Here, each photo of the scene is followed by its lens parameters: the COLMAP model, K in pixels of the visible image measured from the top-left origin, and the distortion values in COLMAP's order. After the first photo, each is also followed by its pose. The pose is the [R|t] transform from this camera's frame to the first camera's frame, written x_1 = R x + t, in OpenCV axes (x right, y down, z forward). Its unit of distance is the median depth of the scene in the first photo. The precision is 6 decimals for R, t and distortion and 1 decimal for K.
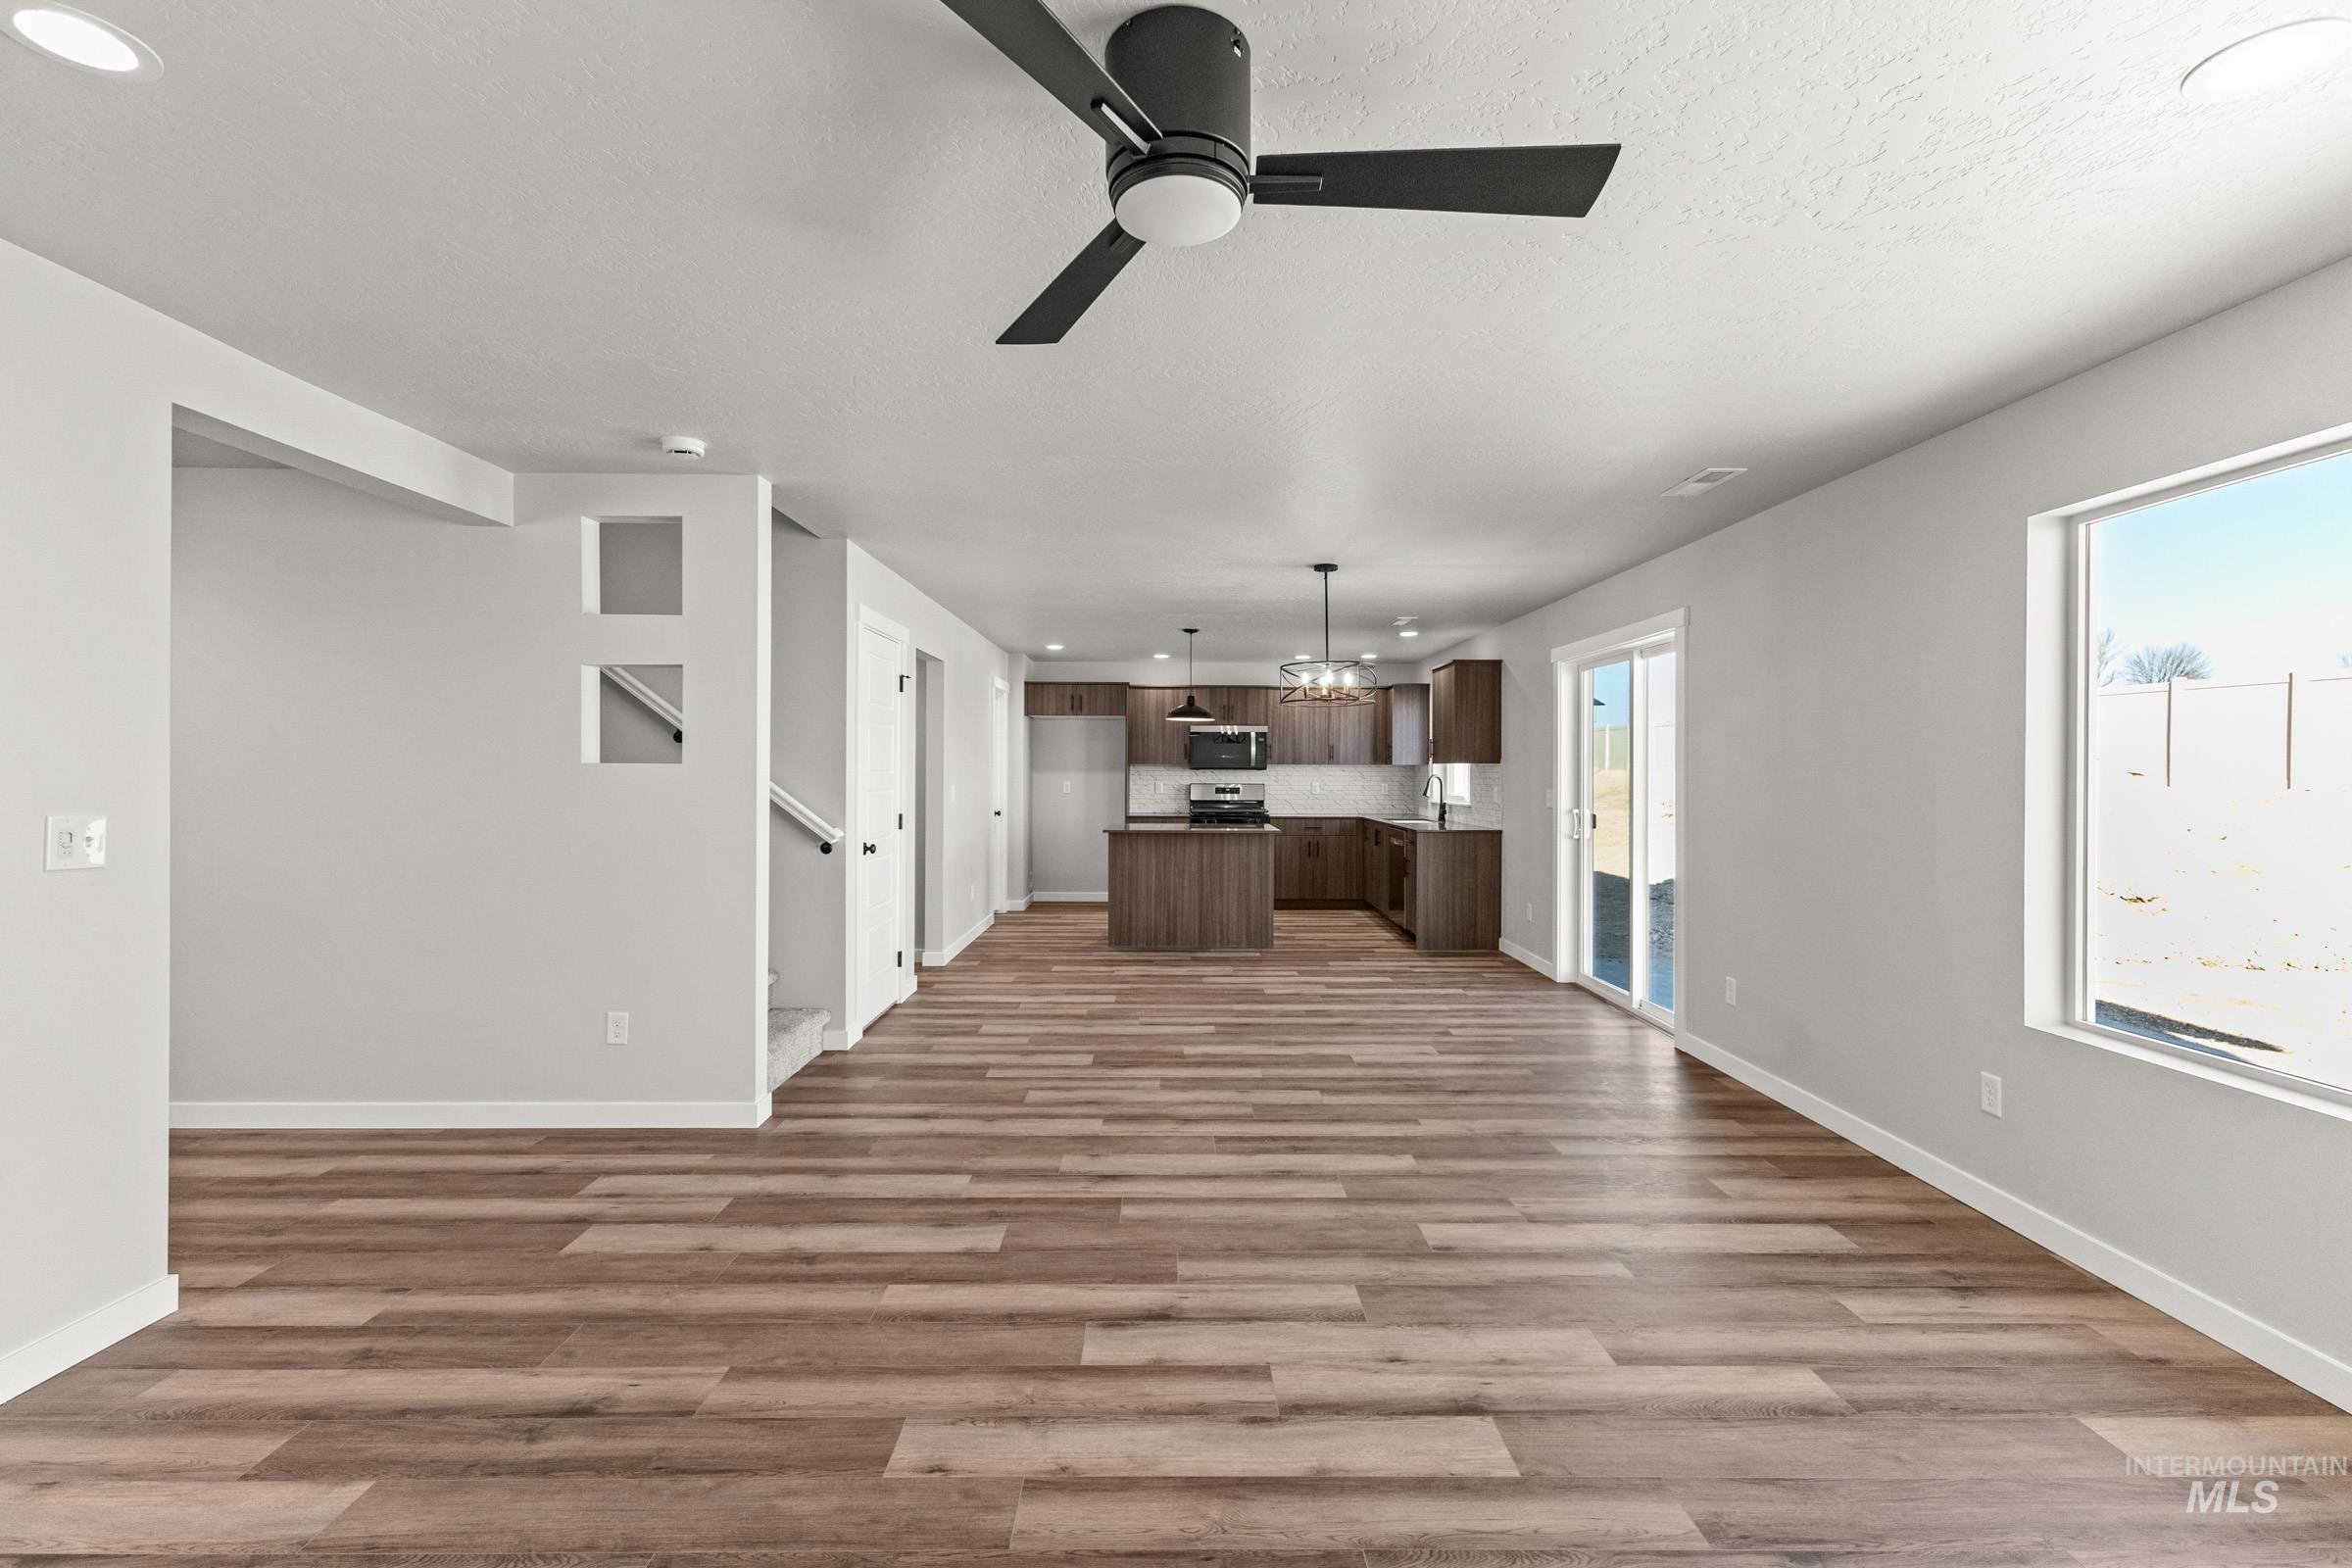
lens RADIAL K [[1026.0, 0, 1166.4], [0, 1026.0, 777.3], [0, 0, 1]] dist [0.010958, -0.001284]
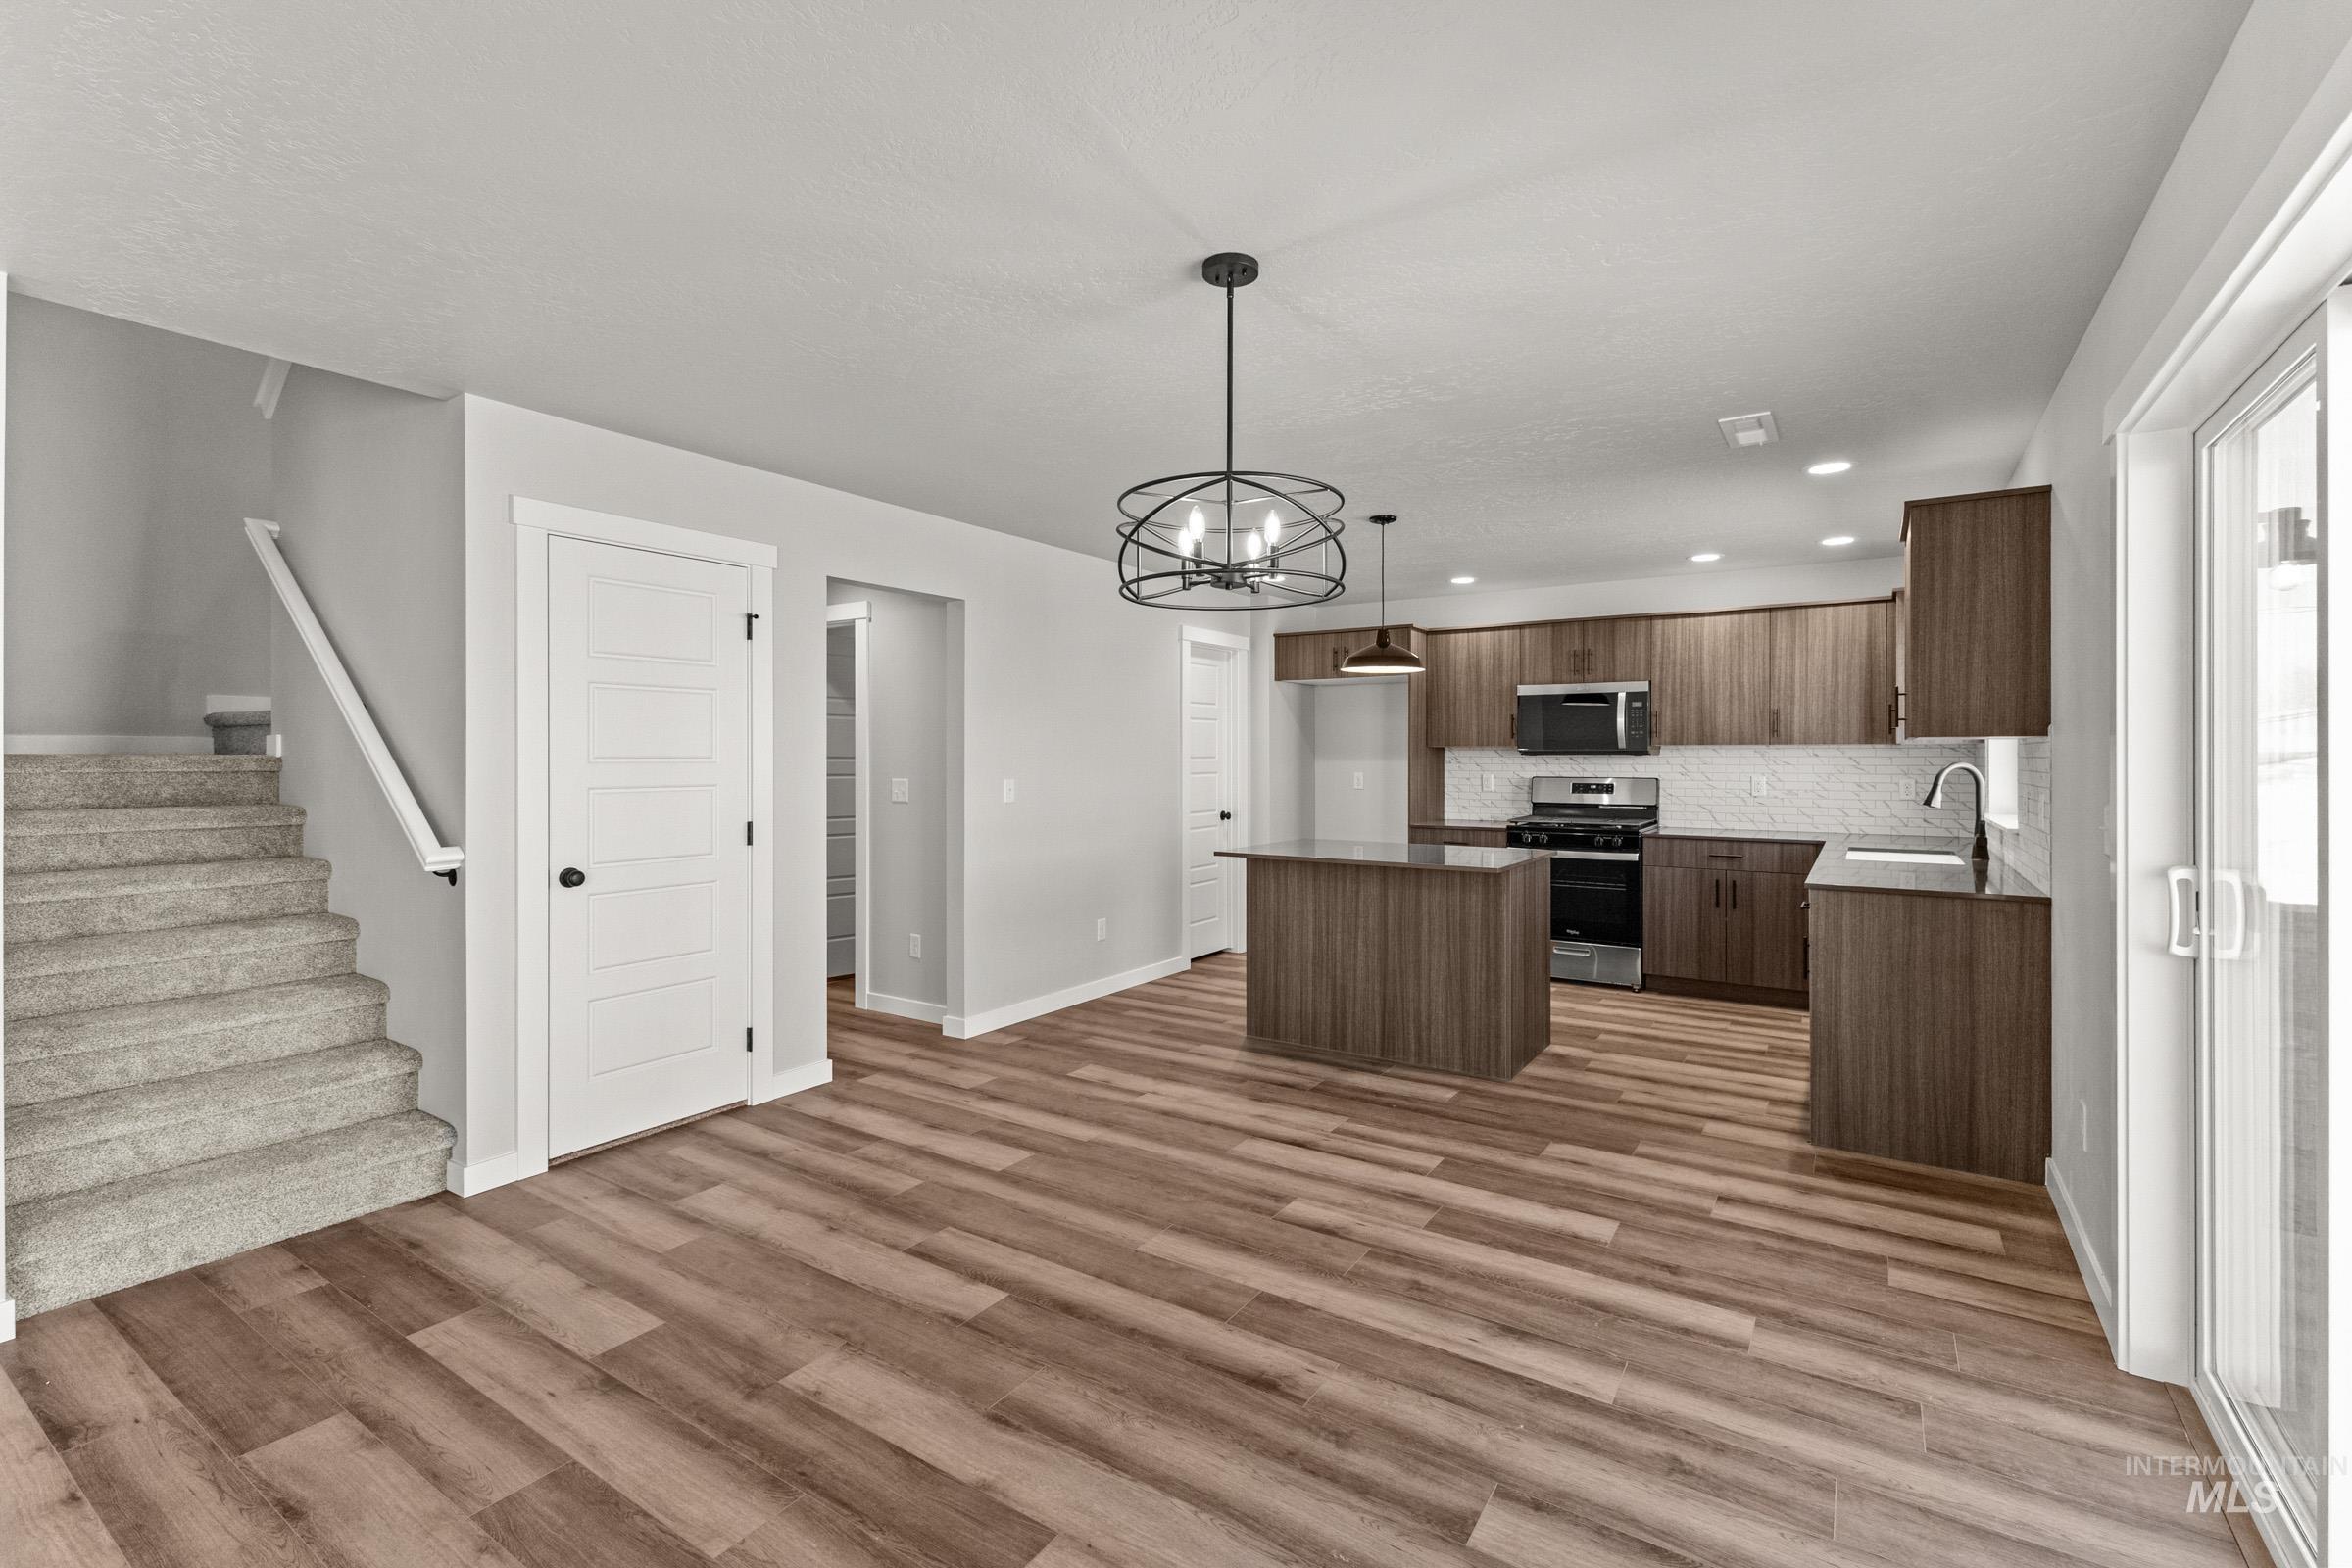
lens RADIAL K [[1026.0, 0, 1179.7], [0, 1026.0, 763.1], [0, 0, 1]] dist [0.010958, -0.001284]
pose [[0.832150, -0.000059, -0.554550, 0.205271], [-0.001168, 0.999998, -0.001859, -0.001048], [0.554549, 0.002194, 0.832148, 0.356424]]
